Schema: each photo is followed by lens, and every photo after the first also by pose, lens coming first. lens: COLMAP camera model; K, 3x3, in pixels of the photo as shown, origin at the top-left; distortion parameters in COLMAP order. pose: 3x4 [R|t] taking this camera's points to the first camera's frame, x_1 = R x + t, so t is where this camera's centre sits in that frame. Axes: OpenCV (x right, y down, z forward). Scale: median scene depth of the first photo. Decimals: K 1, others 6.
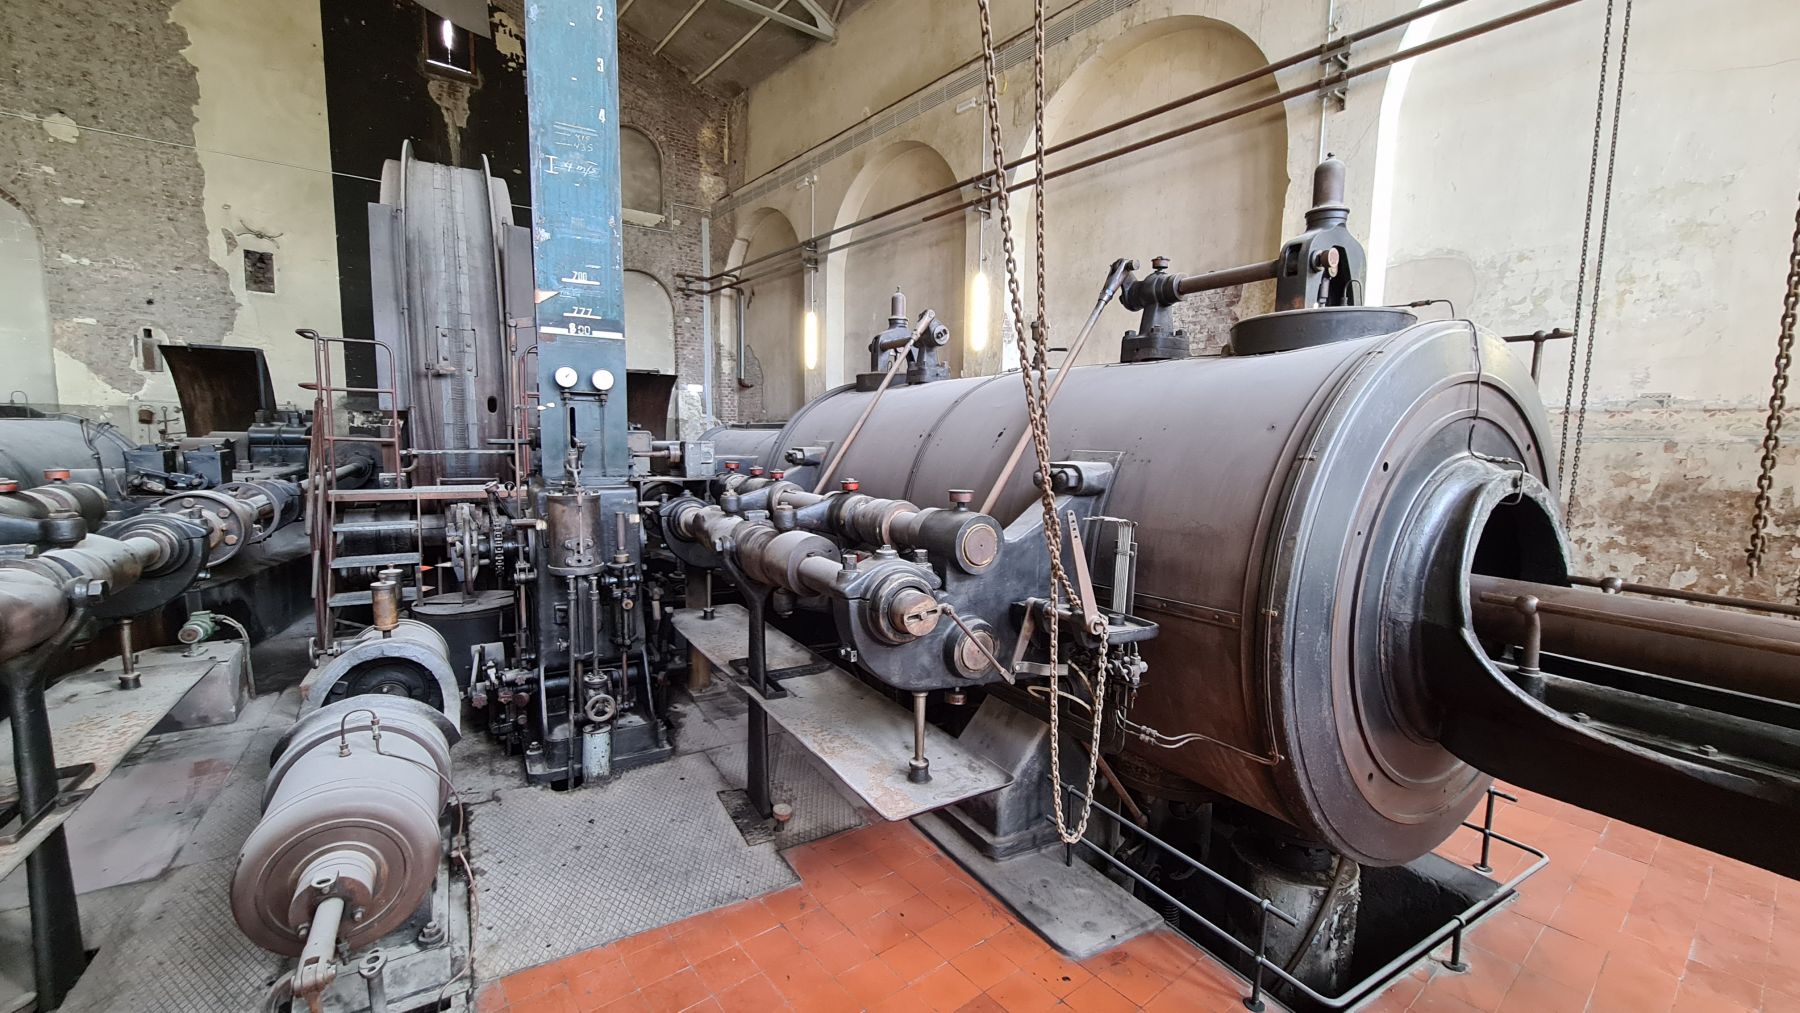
lens RADIAL K [[739.9, 0, 910.2], [0, 739.9, 511.7], [0, 0, 1]] dist [0.000286, -0.000915]
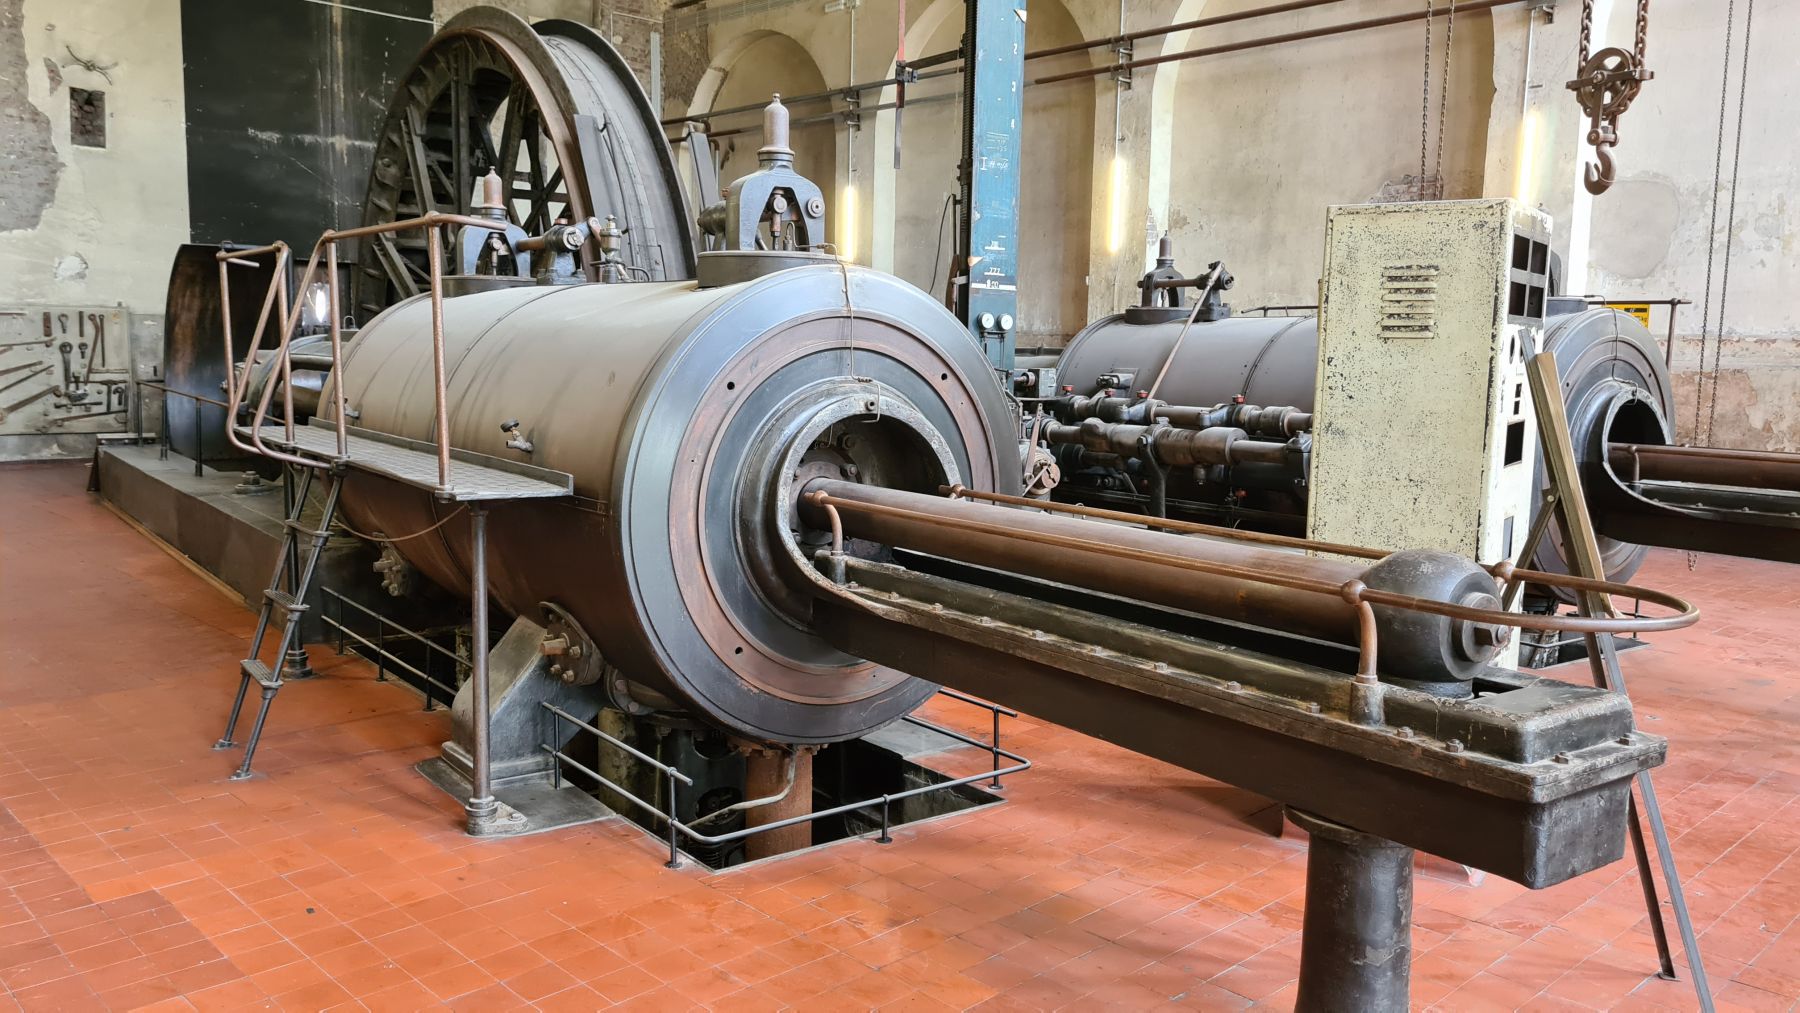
lens RADIAL K [[1373.1, 0, 912.8], [0, 1373.1, 492.9], [0, 0, 1]] dist [0.065301, -0.056435]
pose [[0.995318, -0.004639, 0.096542, -0.700941], [0.004566, 0.999989, 0.000974, 0.103721], [-0.096545, -0.000529, 0.995328, -1.212213]]
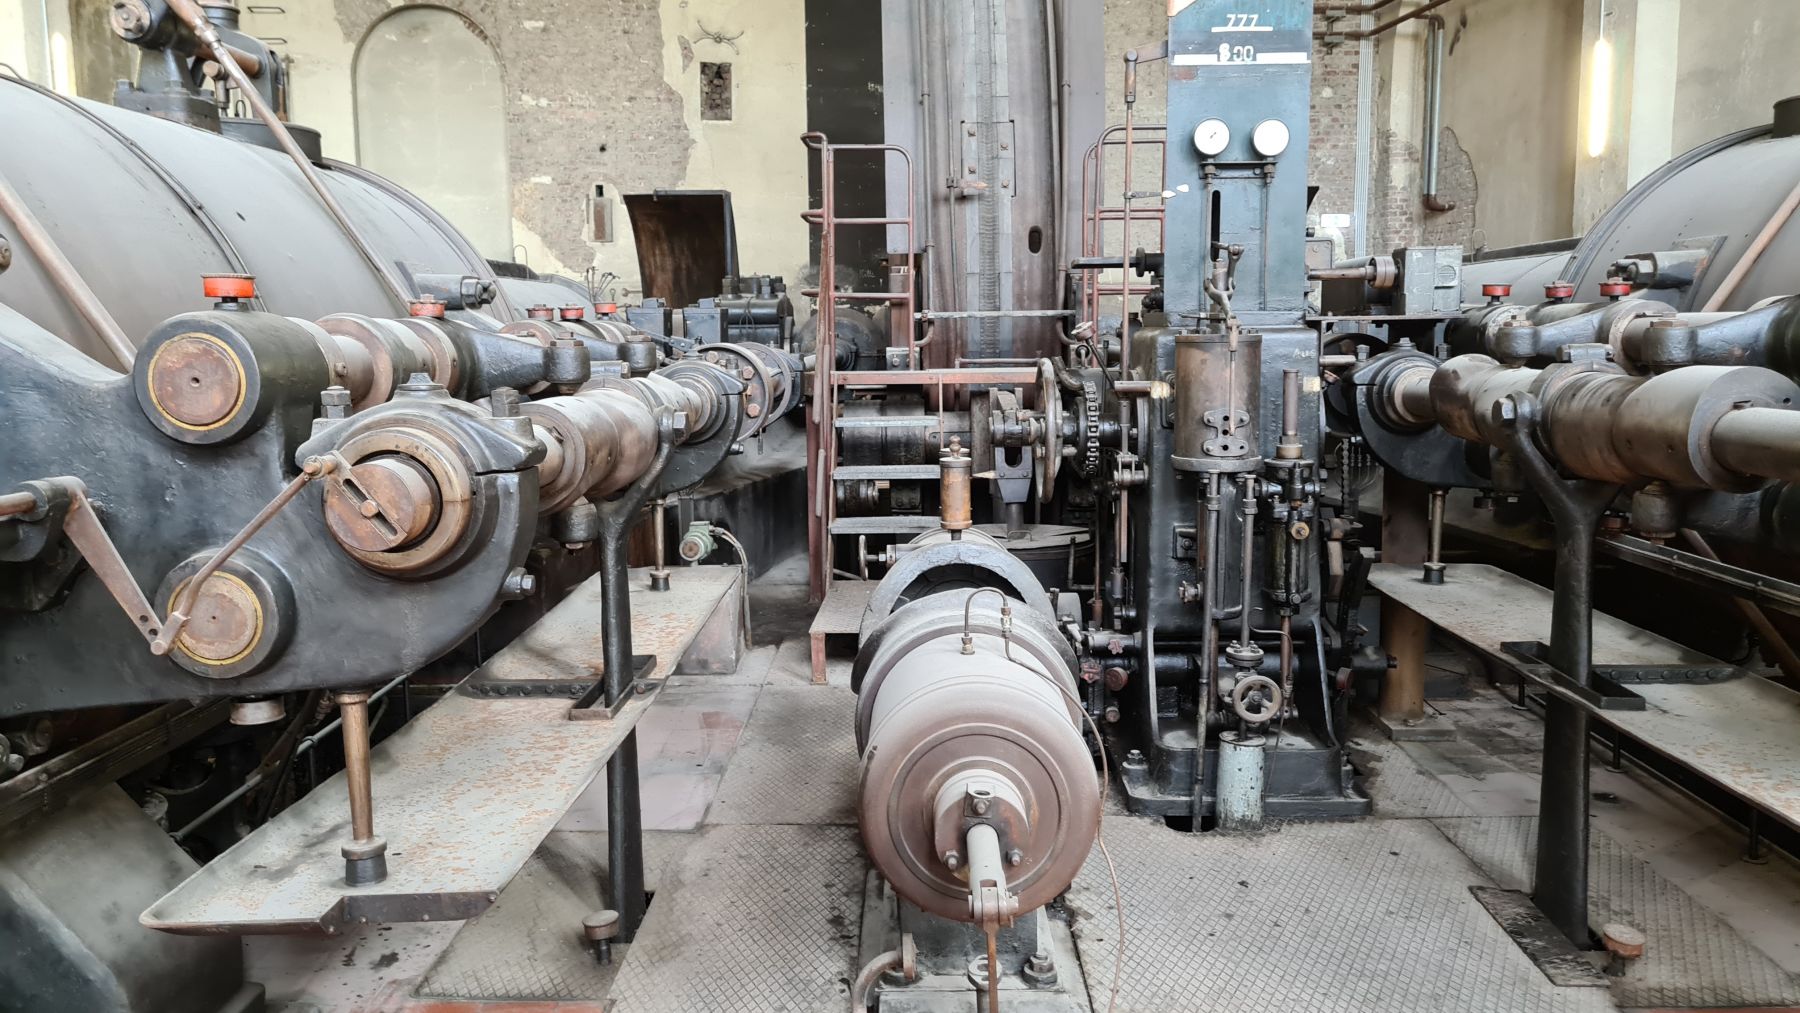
lens RADIAL K [[1373.1, 0, 871.5], [0, 1373.1, 494.8], [0, 0, 1]] dist [0.065301, -0.056435]
pose [[0.835597, 0.040898, -0.547818, -0.065578], [-0.033646, 0.999163, 0.023274, 0.070130], [0.548312, -0.001015, 0.836273, -0.052930]]
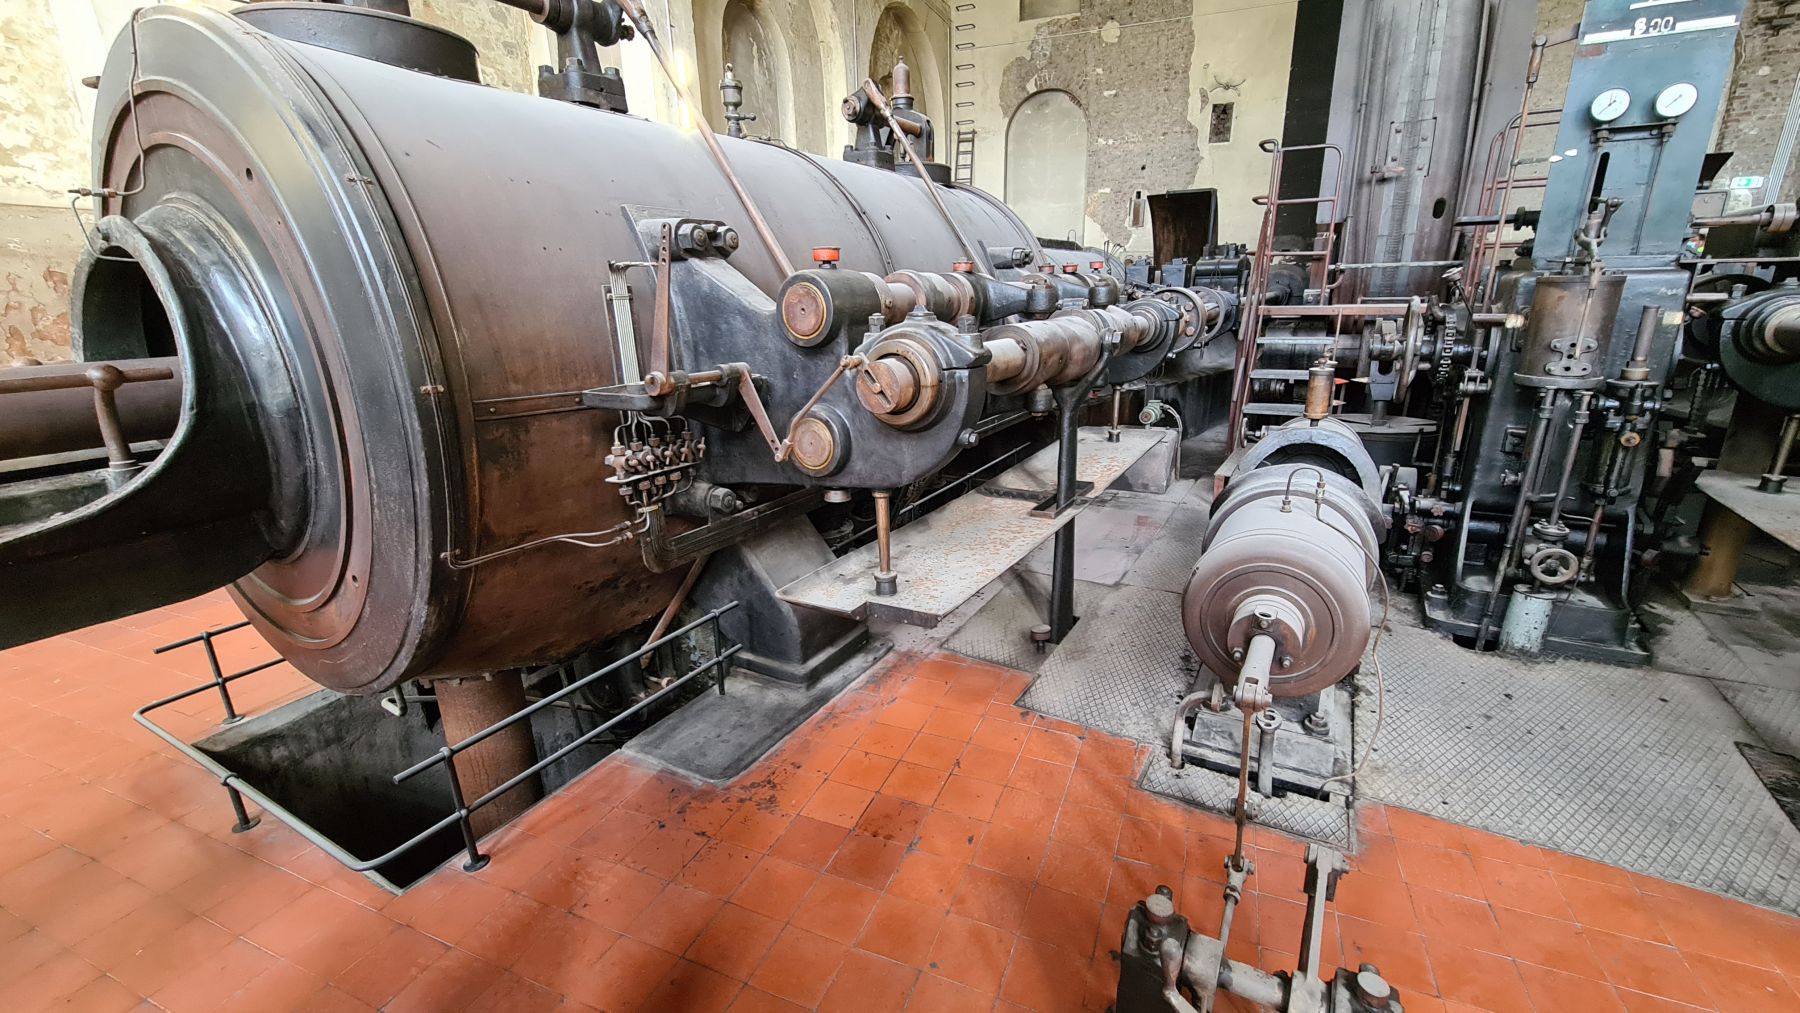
lens RADIAL K [[739.9, 0, 897.9], [0, 739.9, 515.8], [0, 0, 1]] dist [0.000286, -0.000915]
pose [[0.472342, 0.234055, -0.849771, -0.080498], [-0.063471, 0.970628, 0.232063, 0.063876], [0.879127, -0.055677, 0.473324, 0.042053]]
